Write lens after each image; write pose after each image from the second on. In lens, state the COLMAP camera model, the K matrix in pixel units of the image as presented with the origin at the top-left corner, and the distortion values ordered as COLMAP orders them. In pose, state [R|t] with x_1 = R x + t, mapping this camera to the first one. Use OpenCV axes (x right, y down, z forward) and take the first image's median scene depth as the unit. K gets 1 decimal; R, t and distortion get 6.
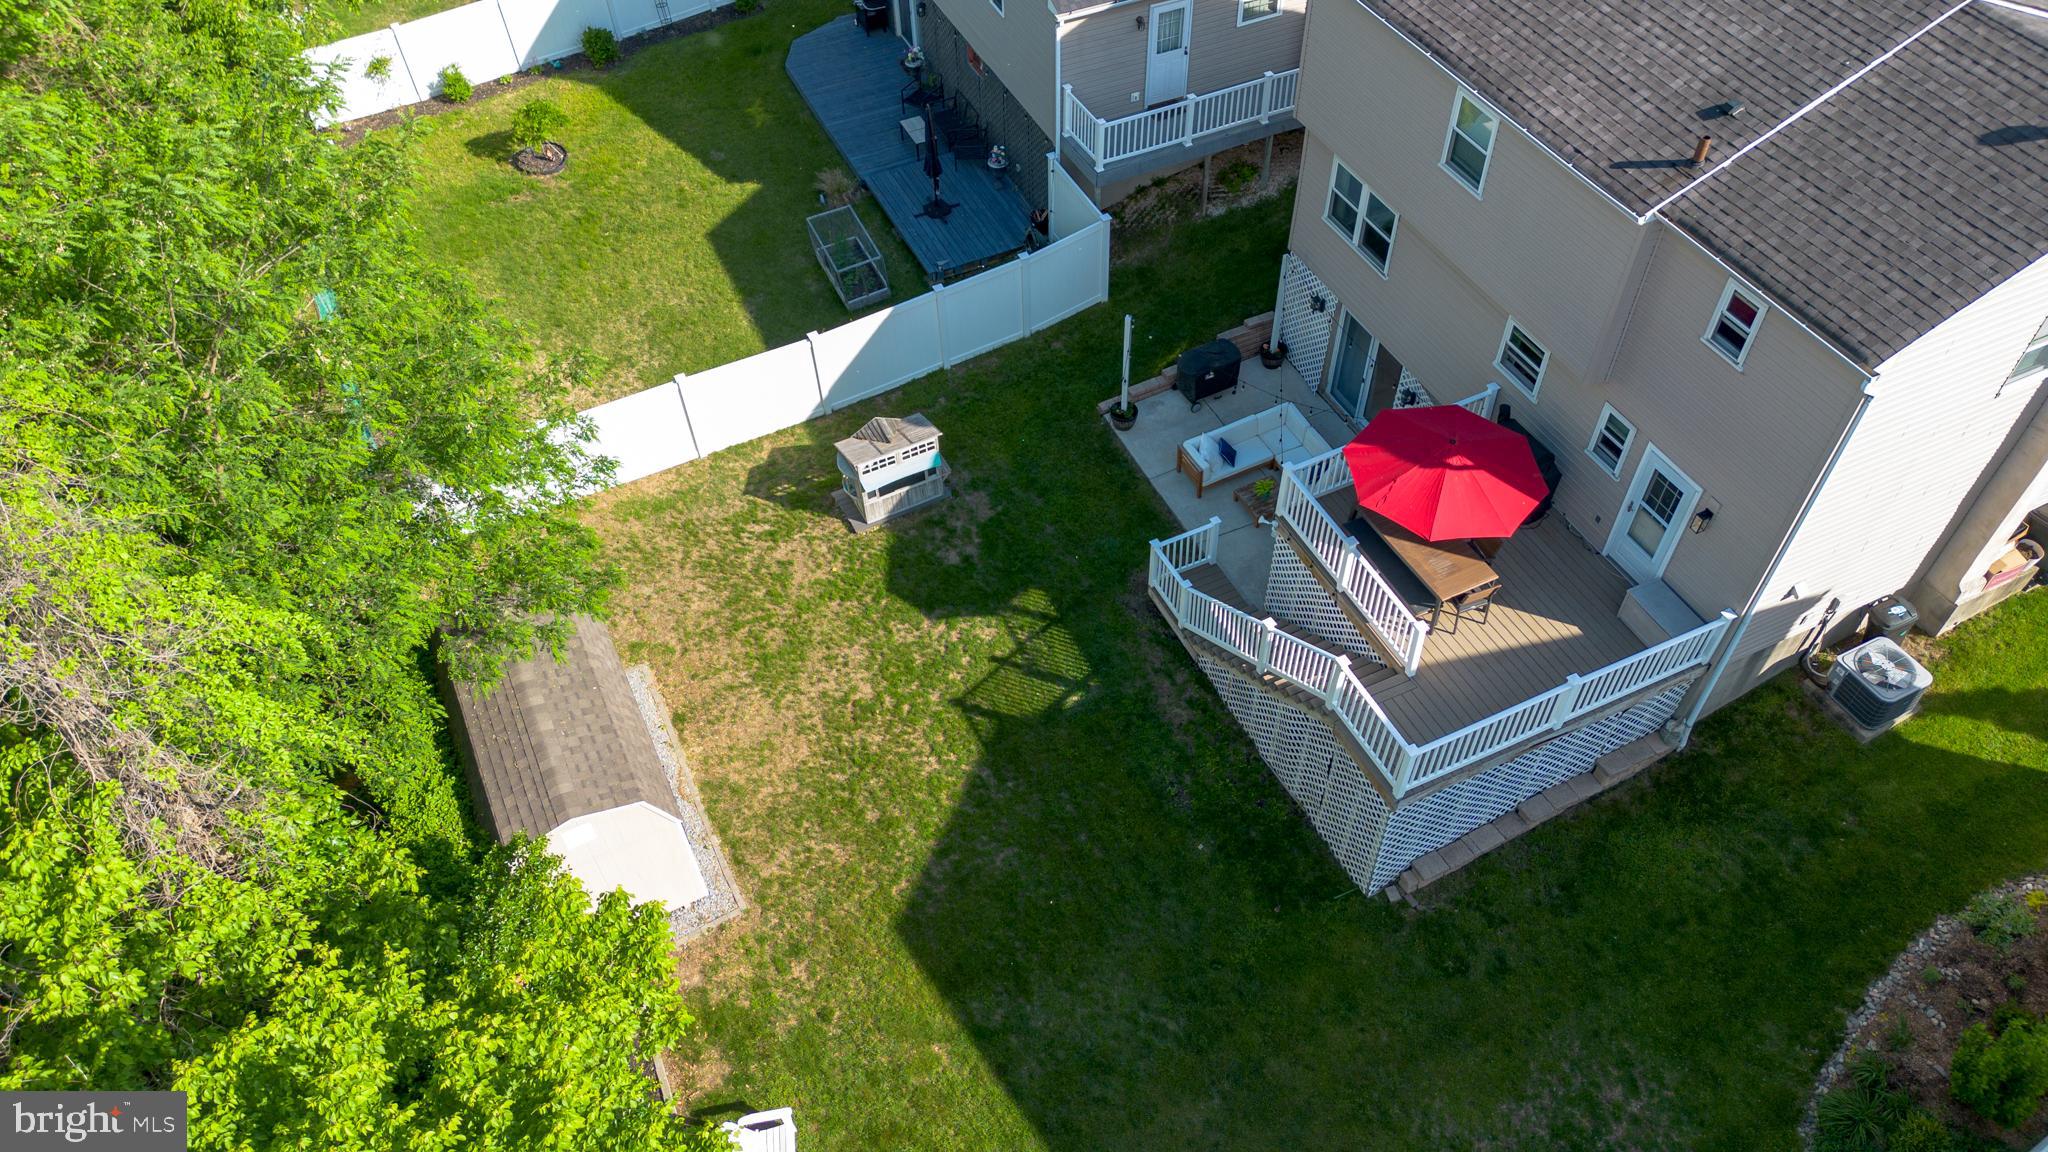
lens RADIAL K [[1383.1, 0, 1024.0], [0, 1383.1, 576.0], [0, 0, 1]] dist [0.034041, -0.002070]
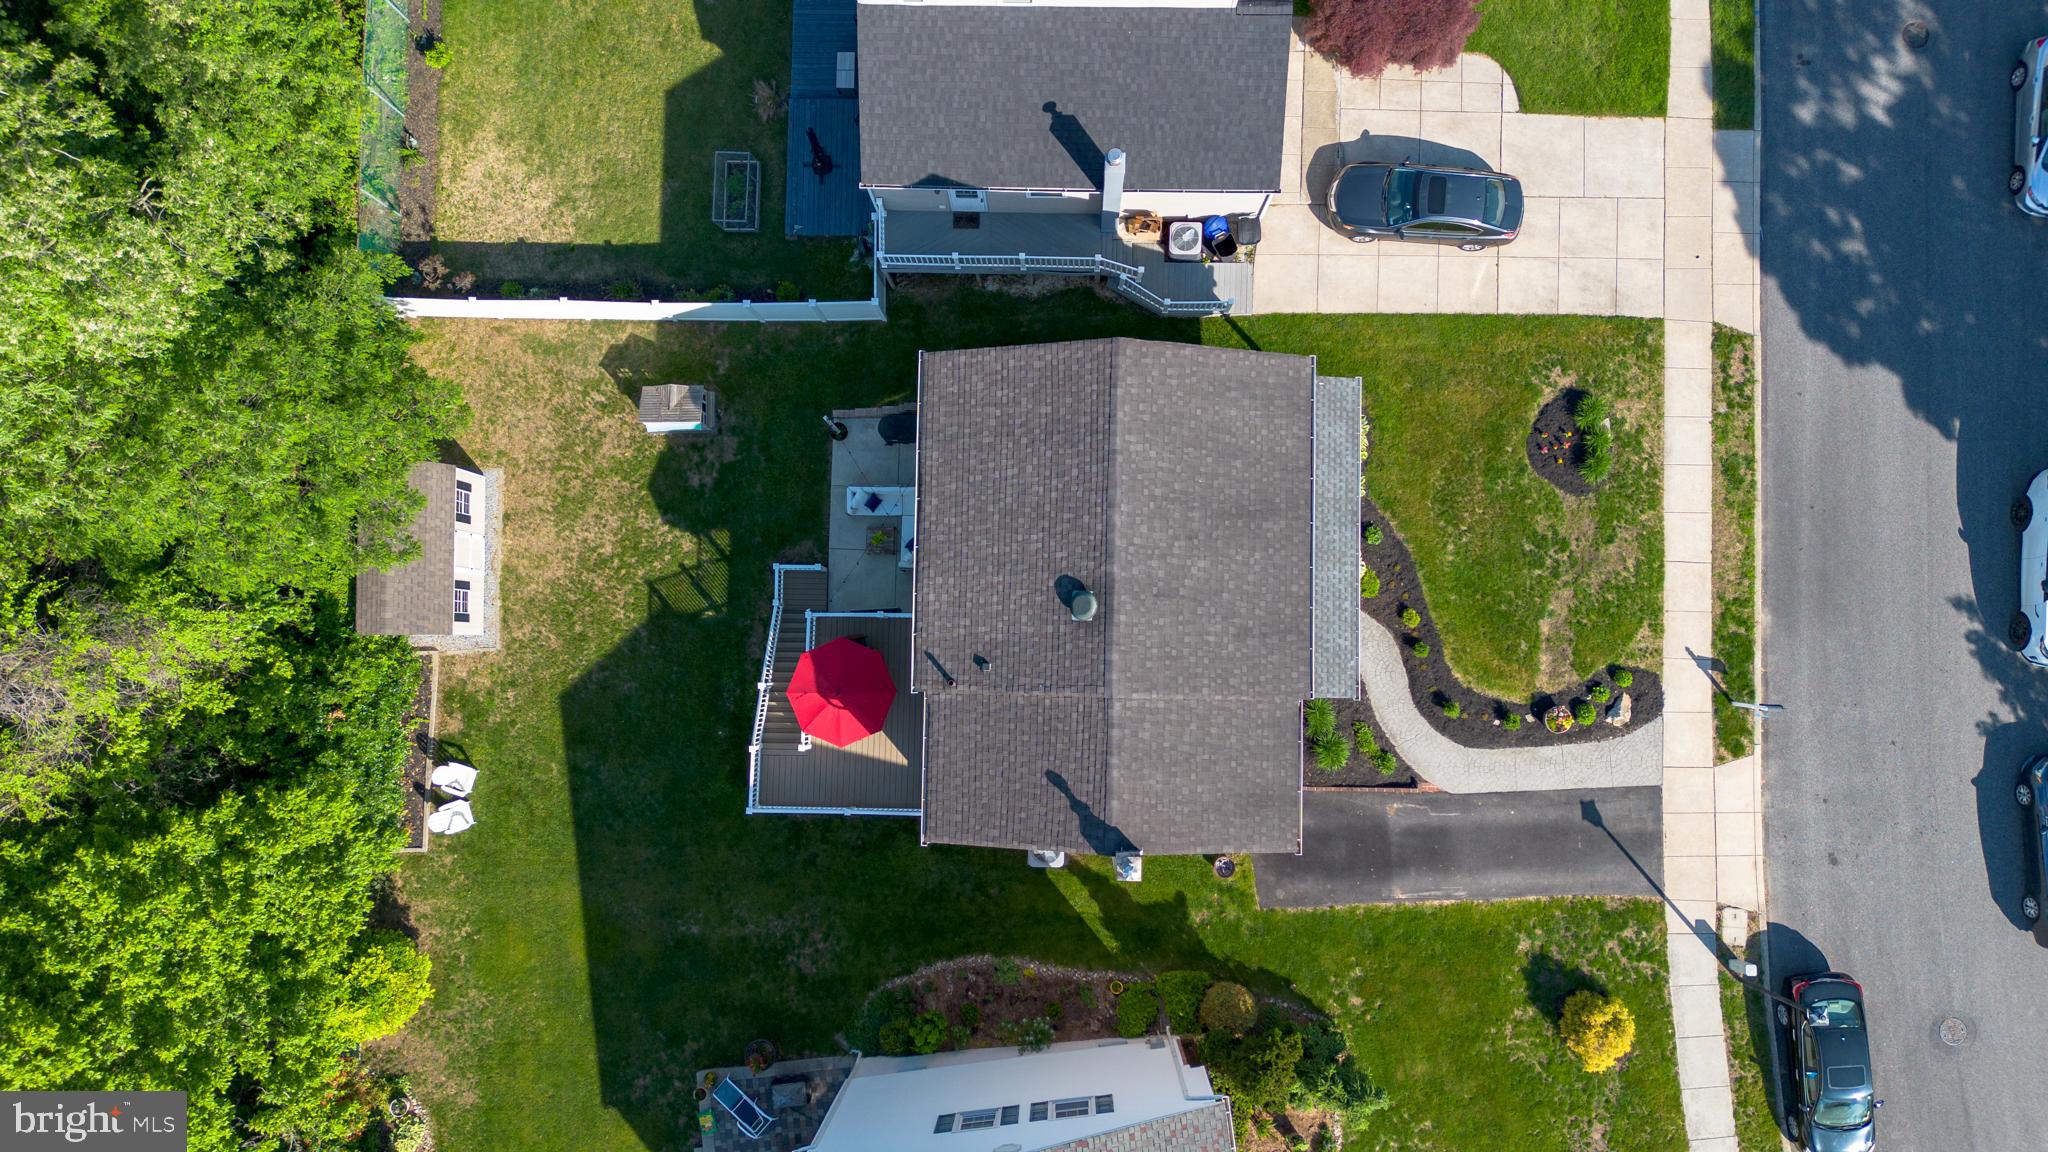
lens RADIAL K [[1445.0, 0, 1024.0], [0, 1445.0, 576.0], [0, 0, 1]] dist [0.003887, 0.043072]
pose [[0.895295, 0.444124, -0.034634, 0.433280], [-0.329249, 0.712079, 0.620112, -1.201170], [0.300069, -0.543780, 0.783749, -0.267619]]
